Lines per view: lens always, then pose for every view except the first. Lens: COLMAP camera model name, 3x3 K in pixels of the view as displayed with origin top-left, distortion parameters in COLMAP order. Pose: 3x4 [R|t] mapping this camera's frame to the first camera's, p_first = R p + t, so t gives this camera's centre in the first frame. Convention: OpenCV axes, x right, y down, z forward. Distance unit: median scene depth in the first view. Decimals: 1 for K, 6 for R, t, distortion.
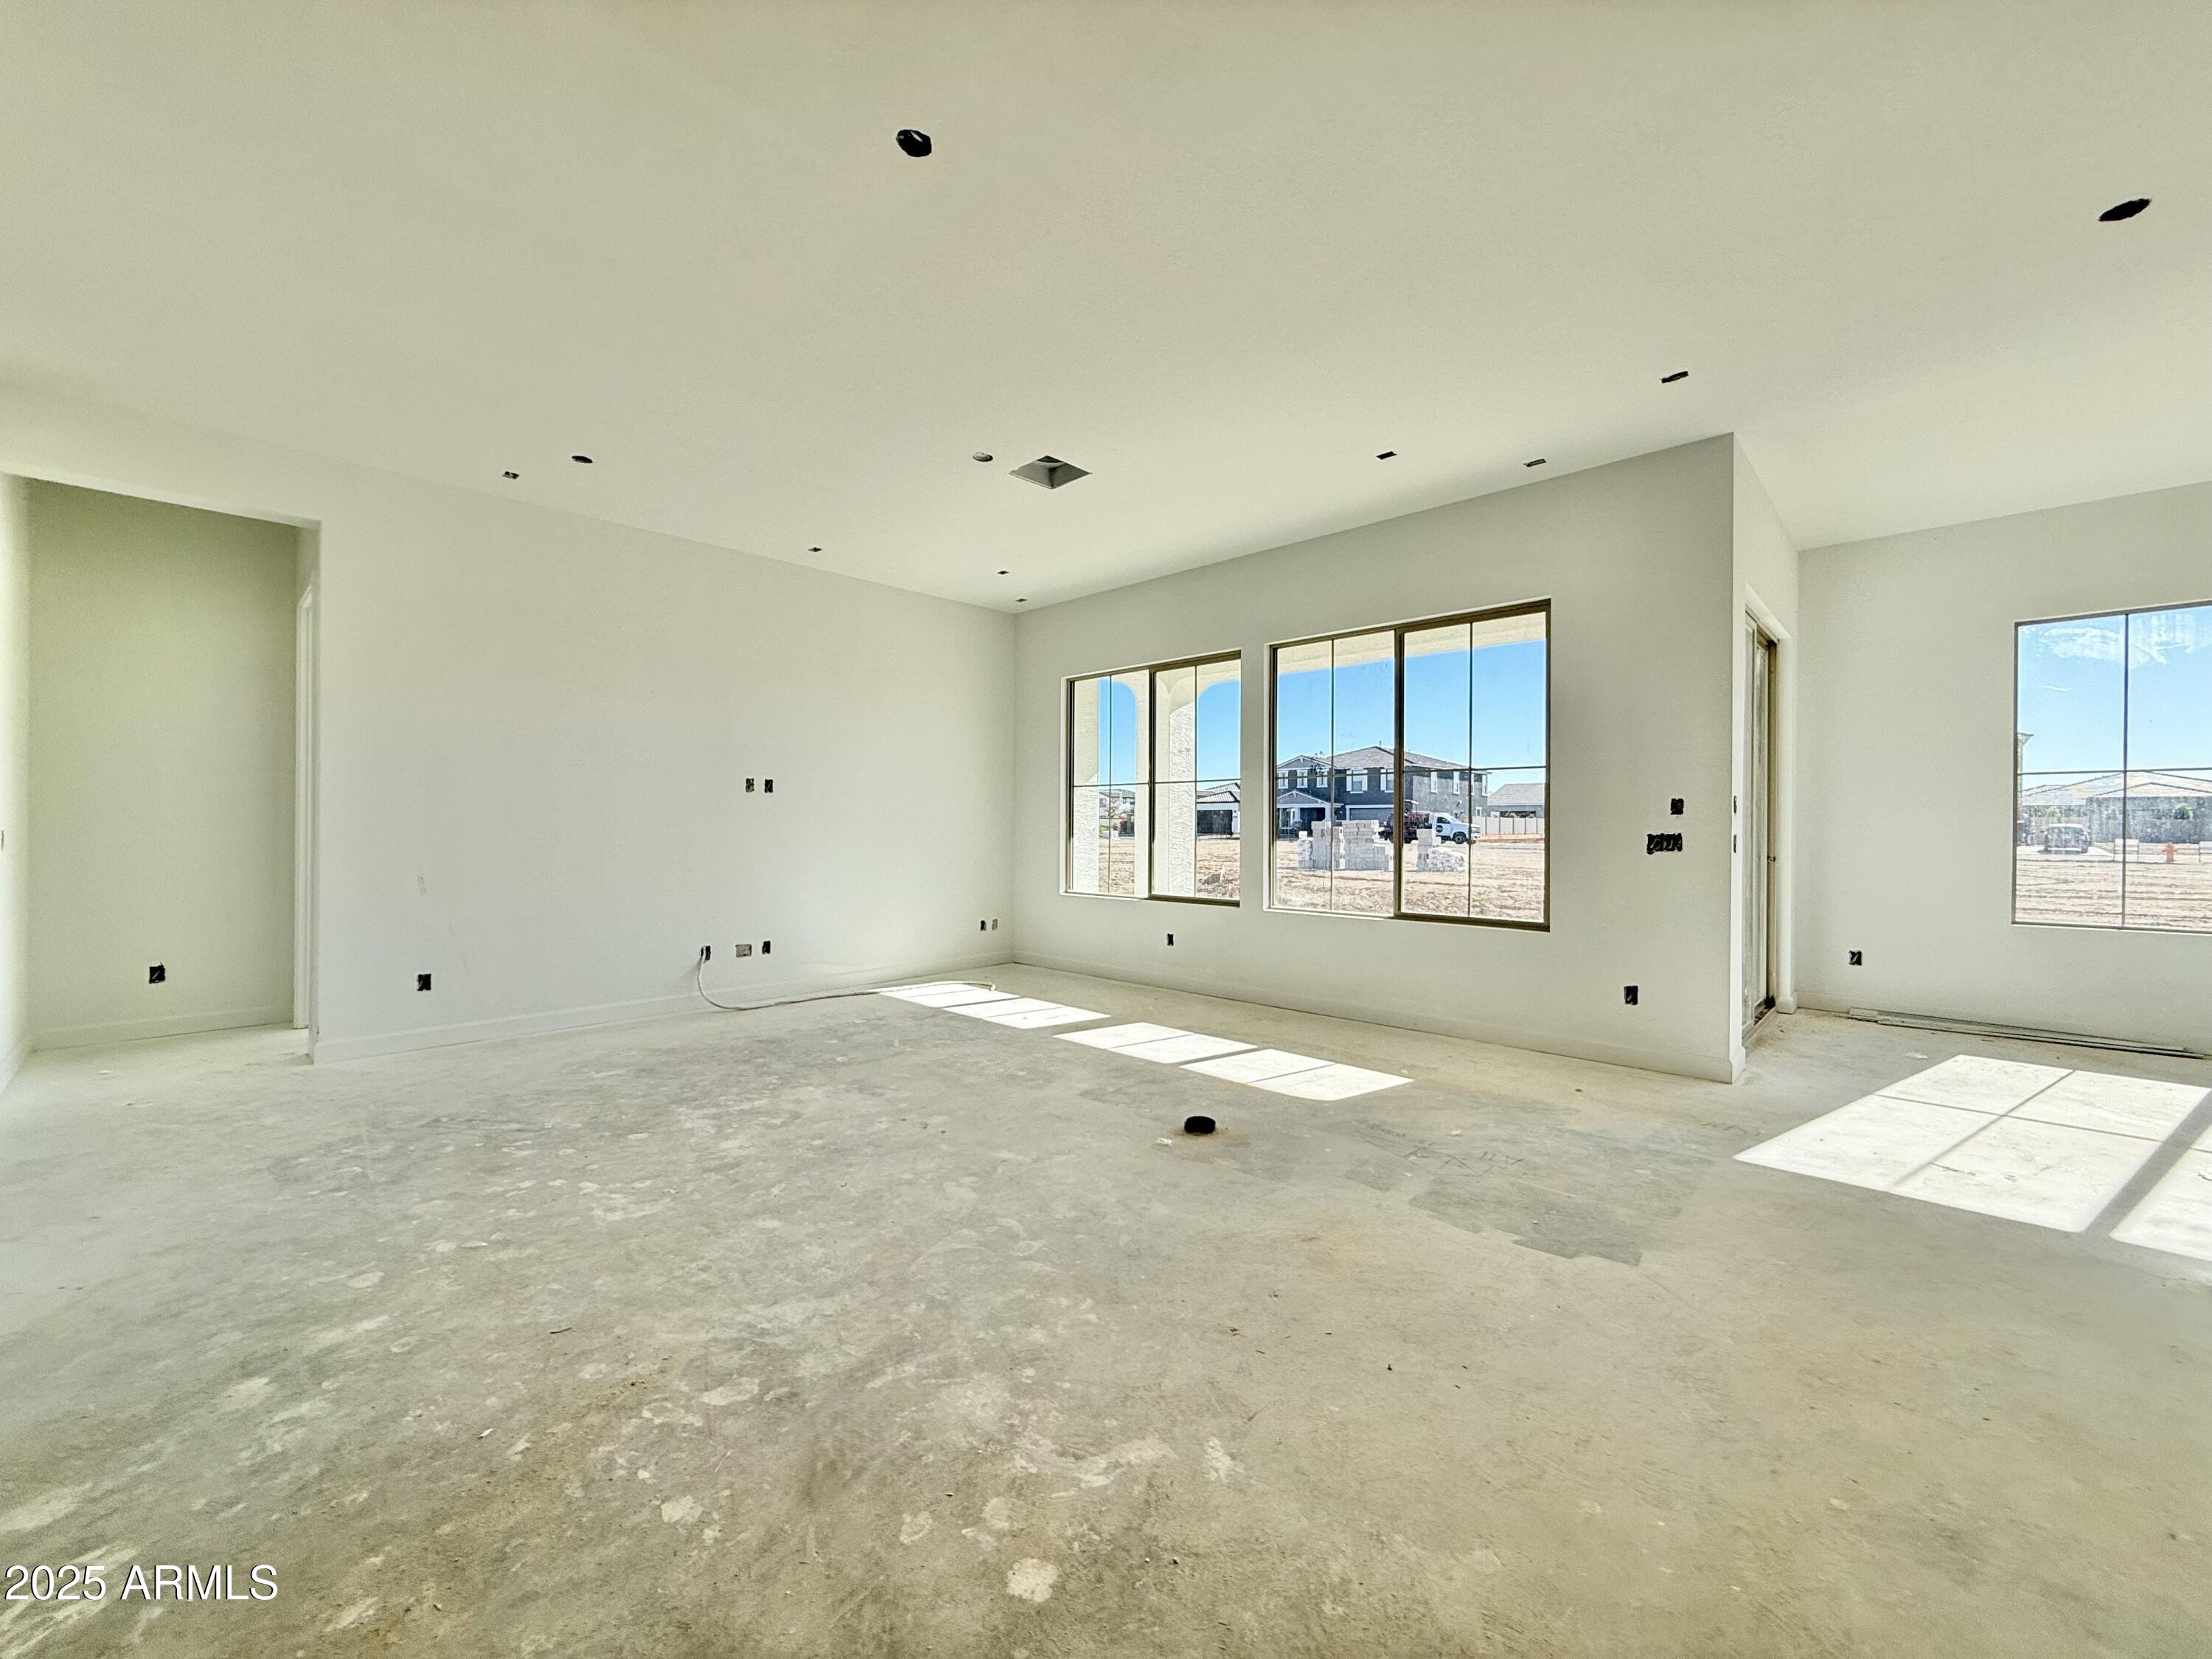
lens RADIAL K [[877.8, 0, 1100.5], [0, 877.8, 828.5], [0, 0, 1]] dist [0.001068, -0.000106]
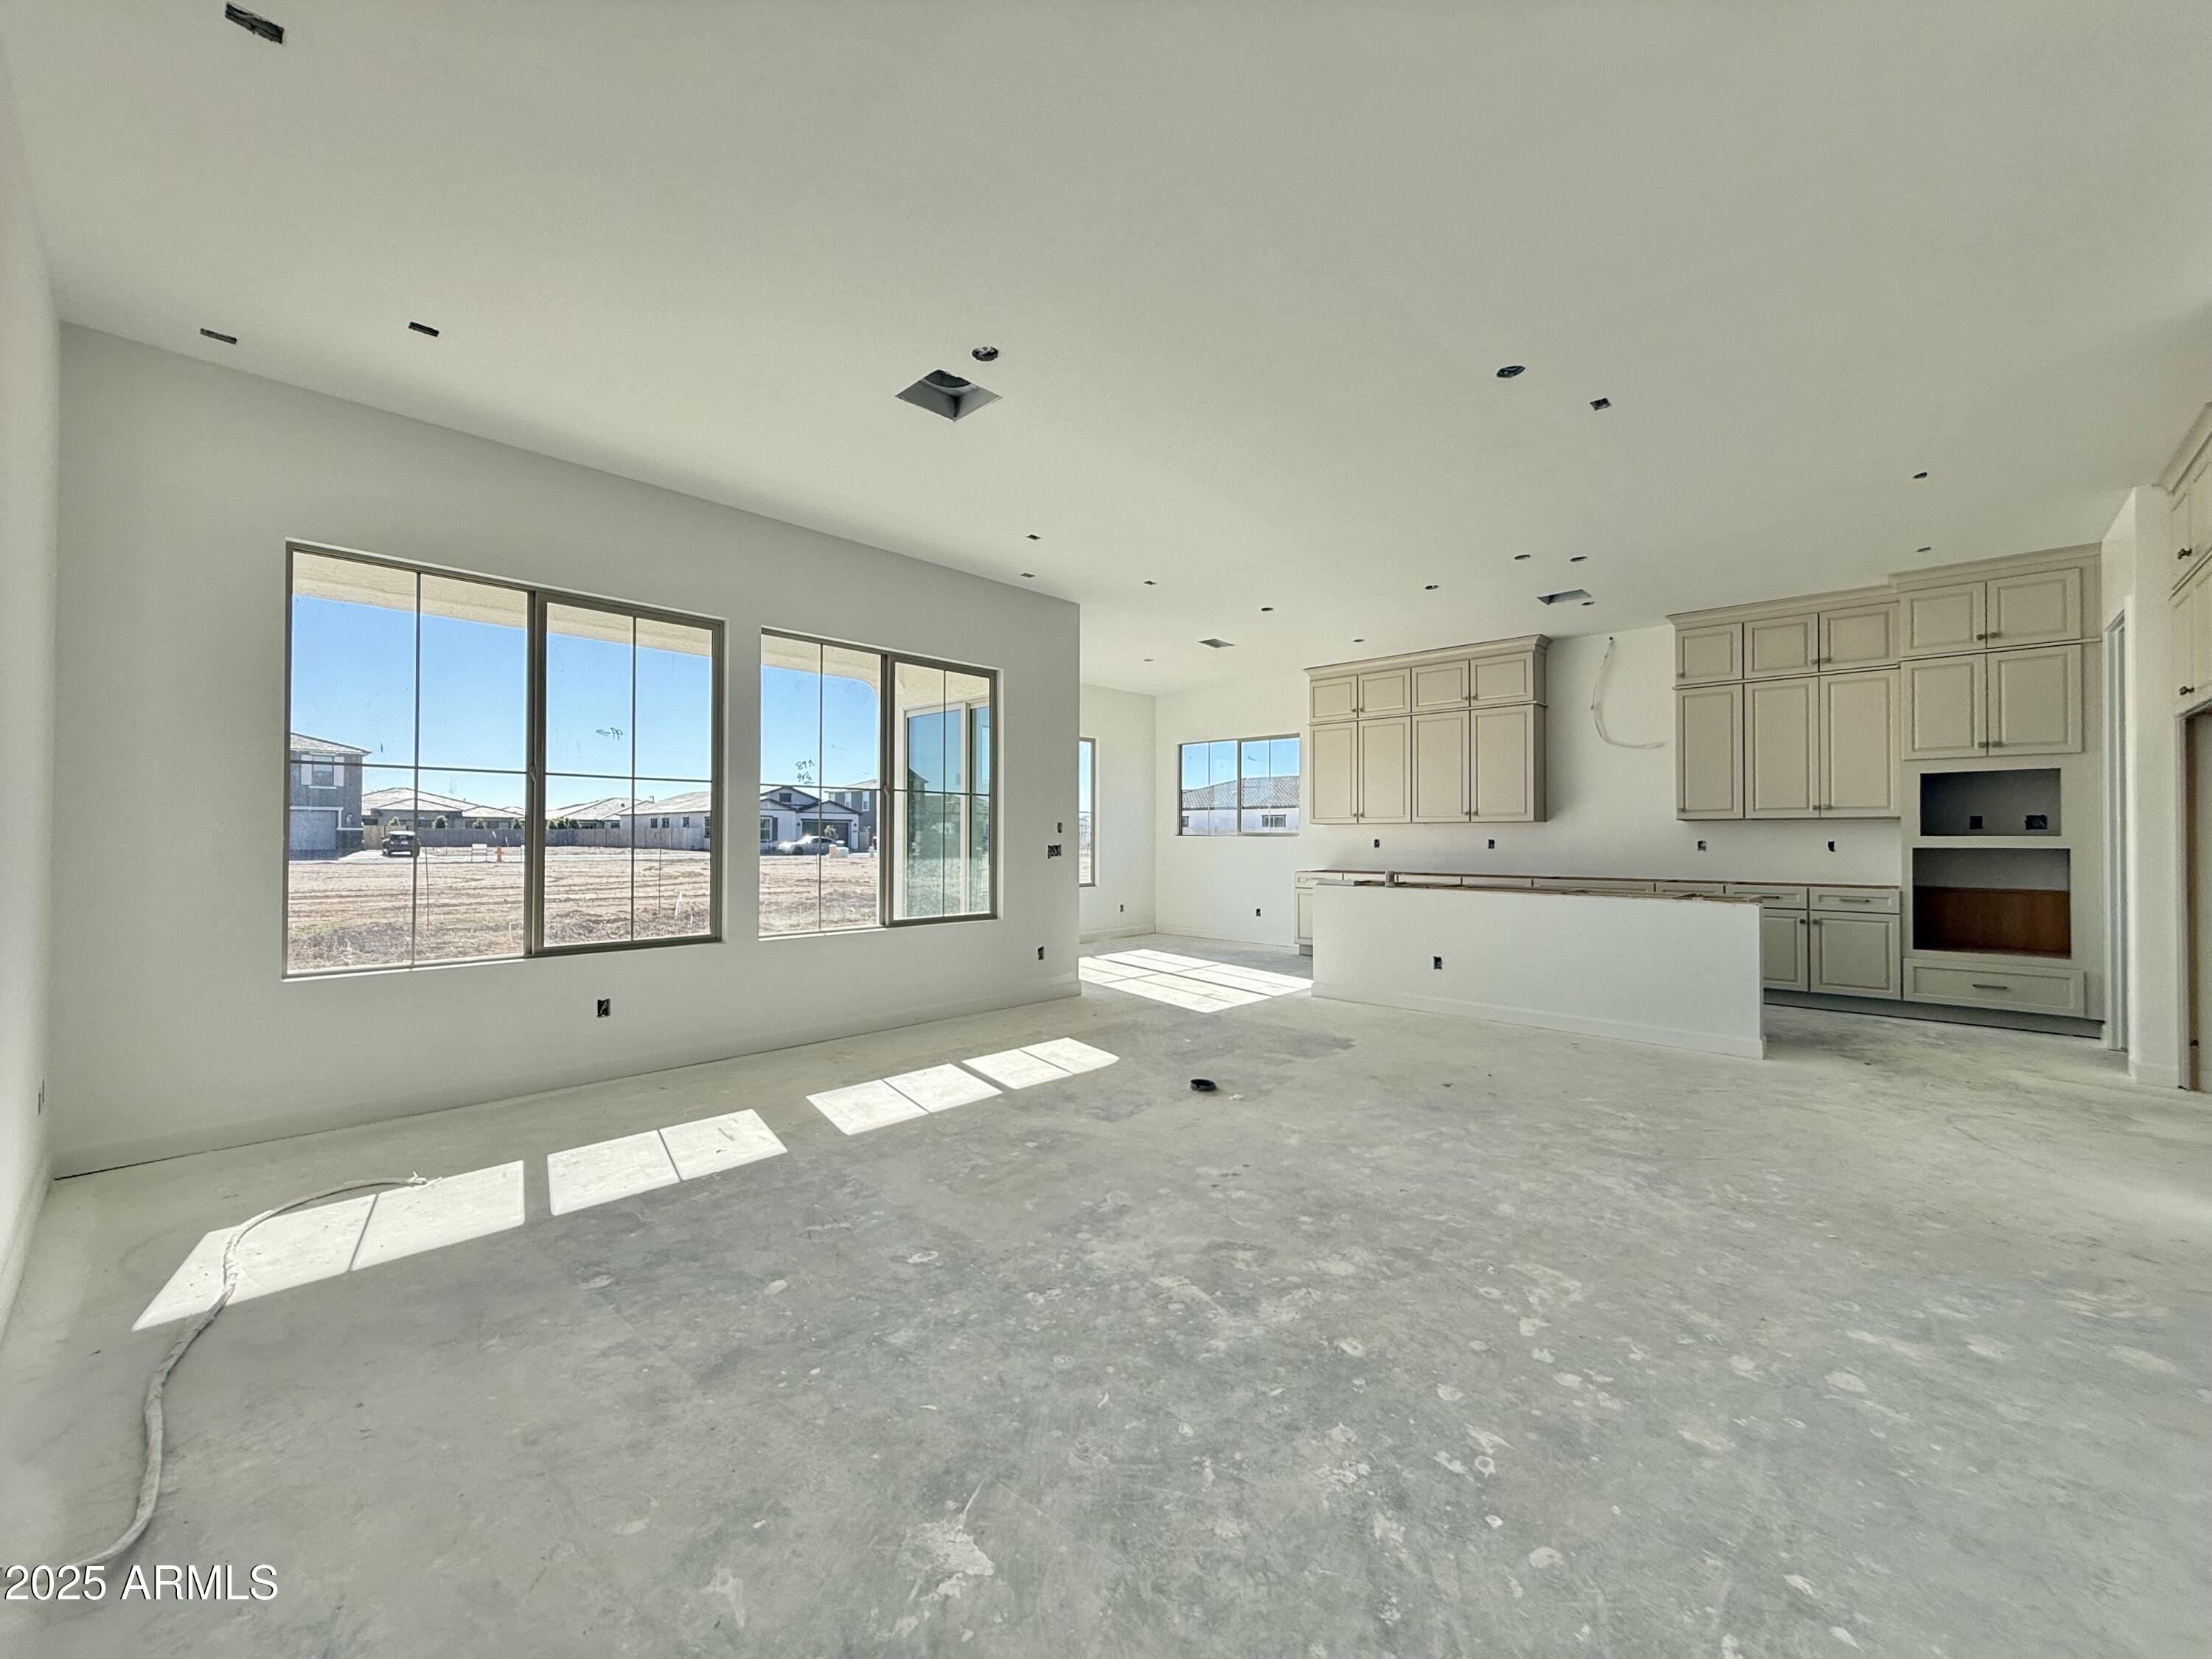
lens RADIAL K [[877.8, 0, 1100.9], [0, 877.8, 832.0], [0, 0, 1]] dist [0.001068, -0.000106]
pose [[-0.009940, 0.003519, 0.999944, -1.058753], [-0.000708, 0.999994, -0.003526, -0.013531], [-0.999950, -0.000743, -0.009937, 1.089228]]
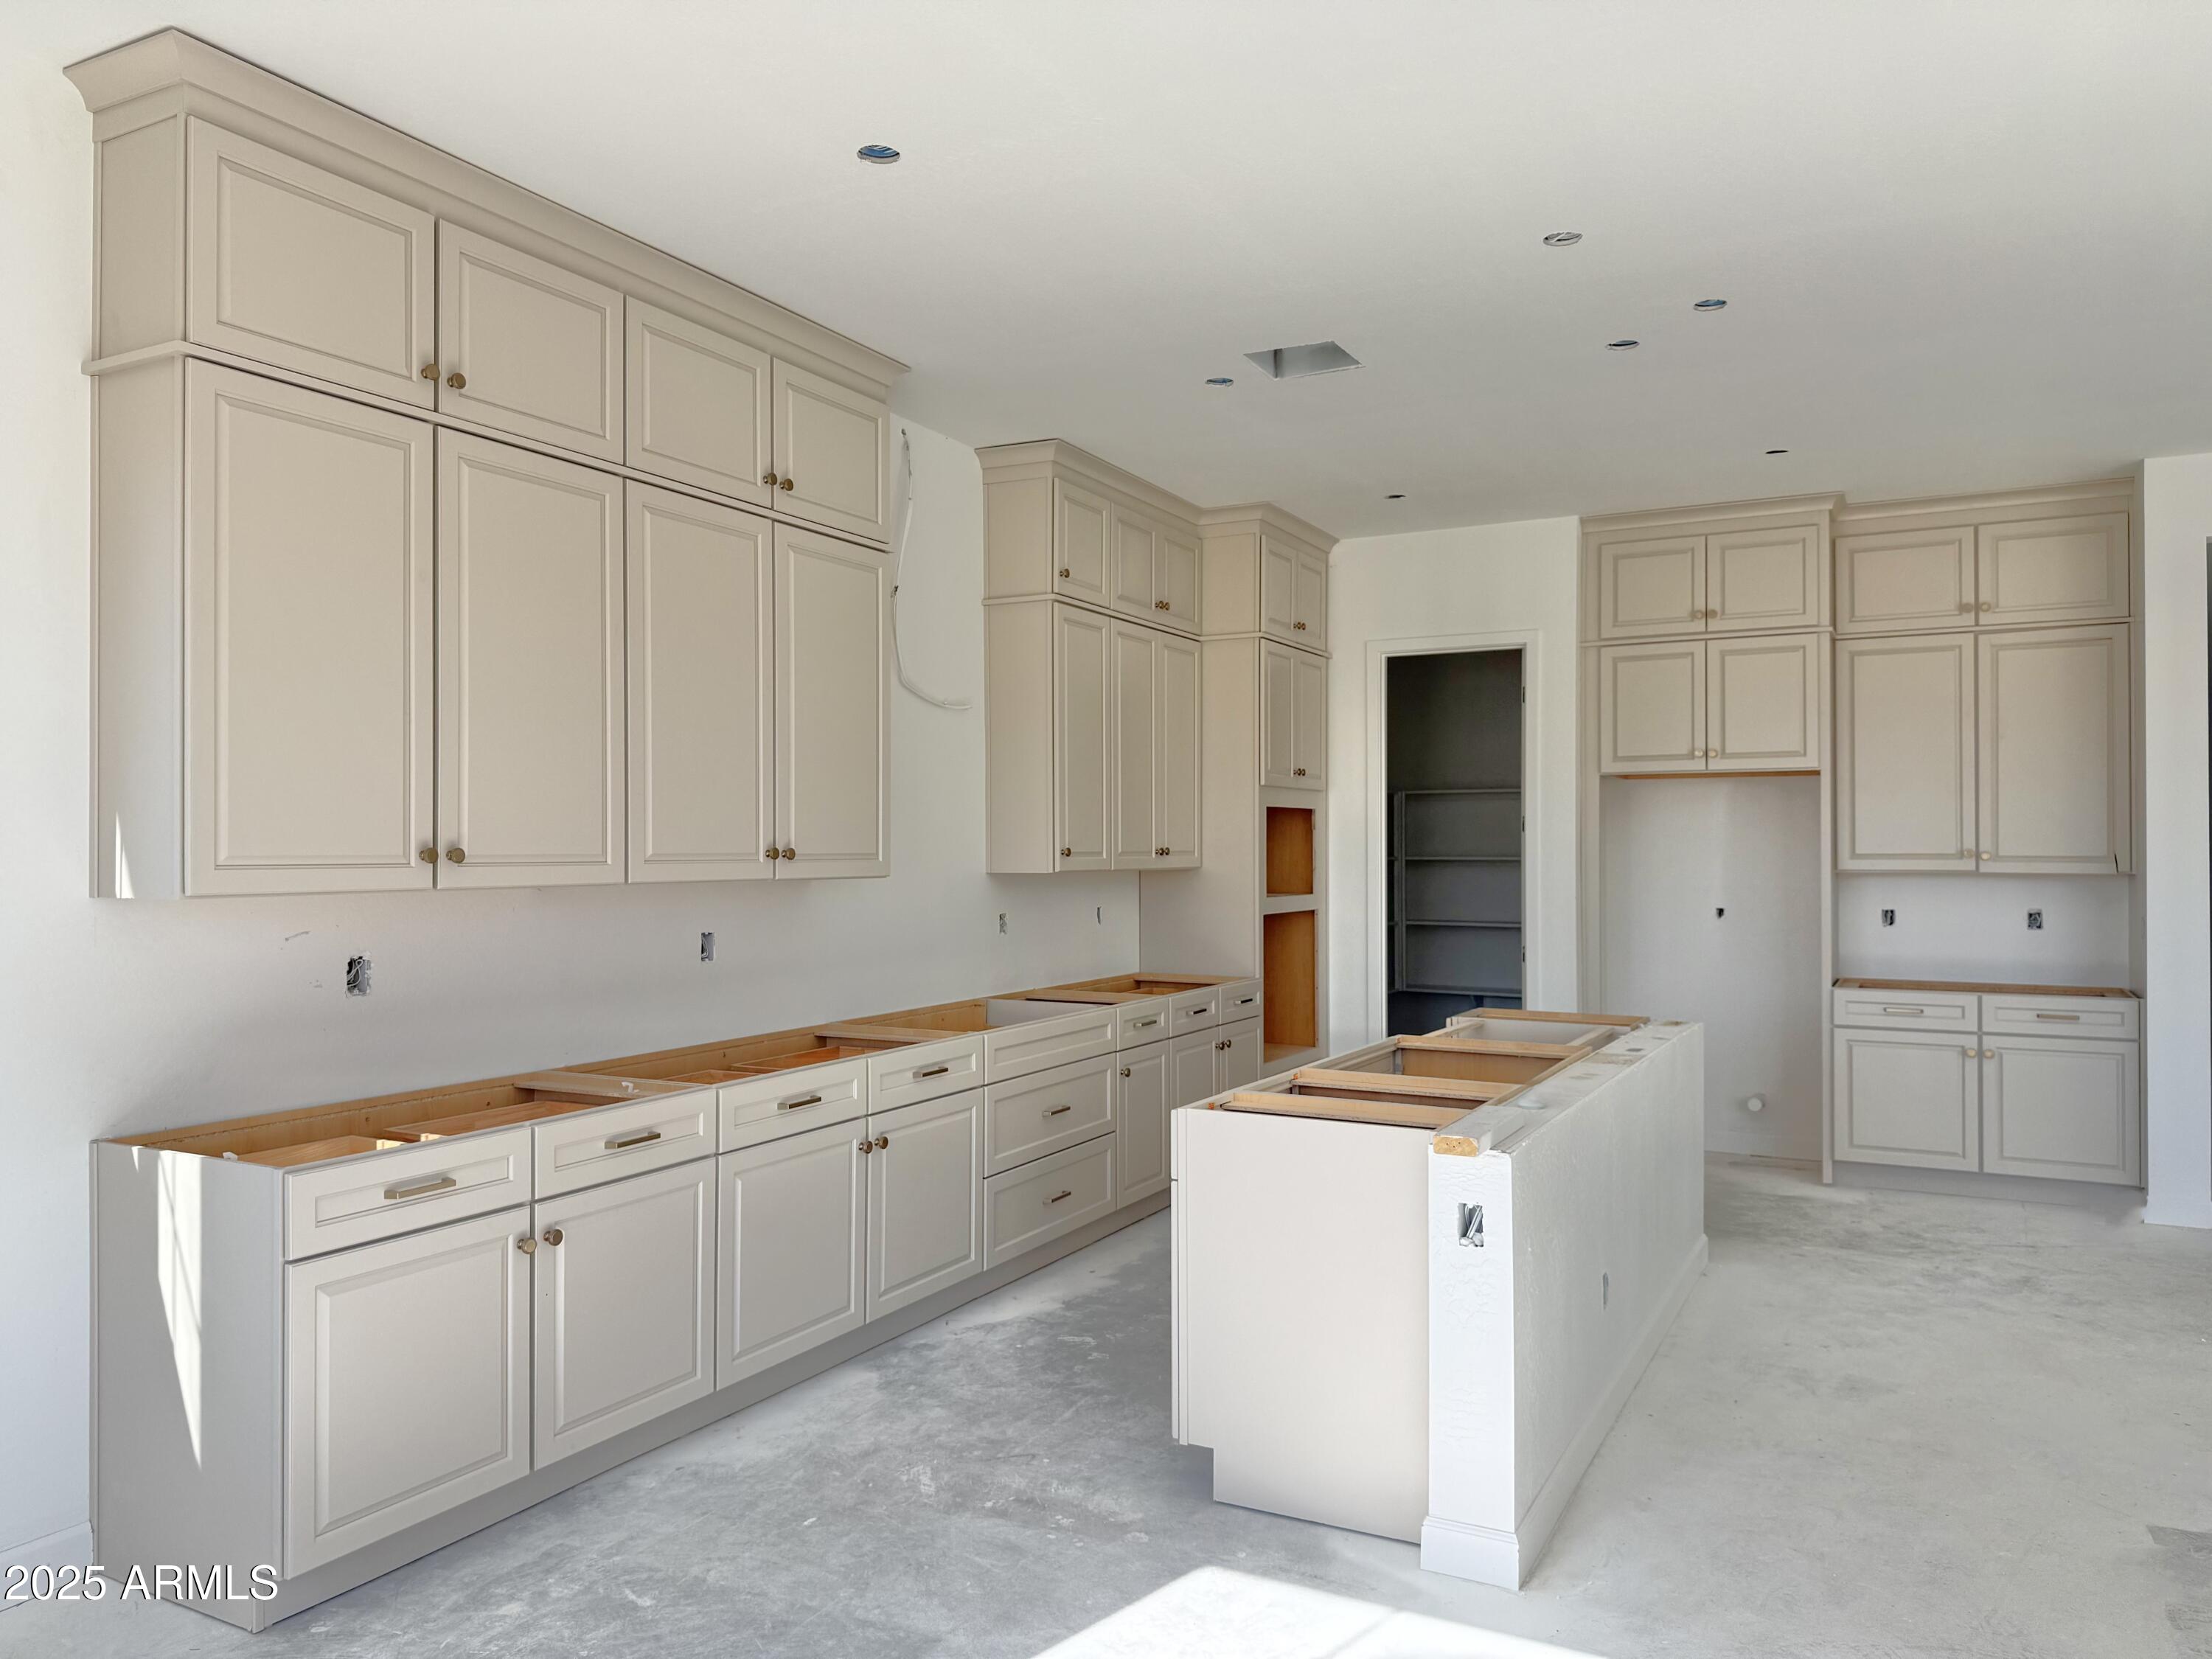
lens RADIAL K [[1552.9, 0, 1107.8], [0, 1552.9, 828.0], [0, 0, 1]] dist [0.029844, -0.039106]
pose [[-0.962961, -0.008429, -0.269510, 1.245669], [-0.005637, 0.999922, -0.011133, -0.076484], [0.269582, -0.009202, -0.962933, 1.381259]]
